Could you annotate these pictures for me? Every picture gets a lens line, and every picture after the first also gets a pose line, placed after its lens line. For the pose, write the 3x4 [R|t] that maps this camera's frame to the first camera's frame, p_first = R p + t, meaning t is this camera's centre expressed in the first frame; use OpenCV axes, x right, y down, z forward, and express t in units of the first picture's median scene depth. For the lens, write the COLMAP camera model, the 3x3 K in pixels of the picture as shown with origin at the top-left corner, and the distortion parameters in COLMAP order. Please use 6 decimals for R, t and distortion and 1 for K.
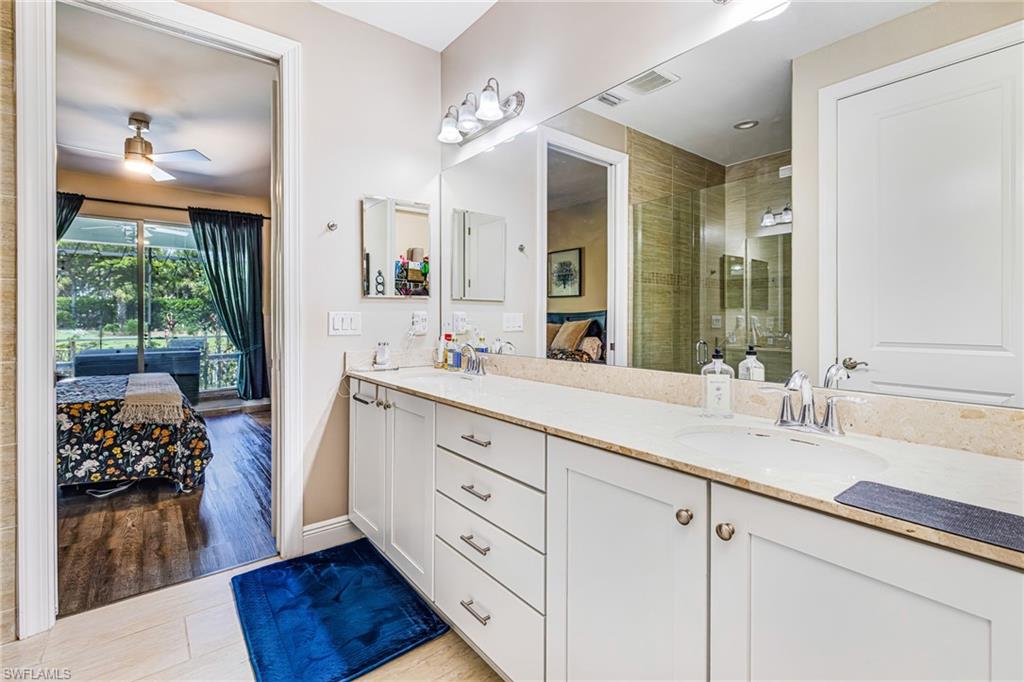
lens RADIAL K [[458.0, 0, 514.2], [0, 458.0, 321.6], [0, 0, 1]] dist [0.000200, -0.000047]
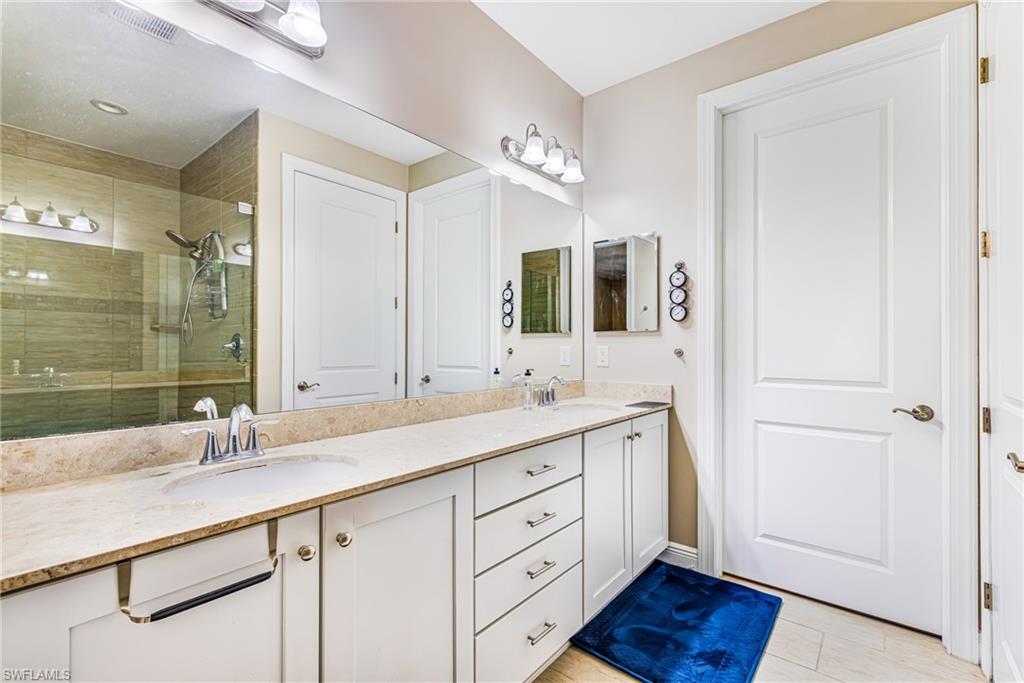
lens RADIAL K [[447.1, 0, 515.9], [0, 447.1, 343.4], [0, 0, 1]] dist [0.000526, -0.000126]
pose [[-0.204173, 0.005537, 0.978919, -0.739918], [0.003377, 0.999982, -0.004952, -0.019049], [-0.978929, 0.002295, -0.204188, 0.865657]]
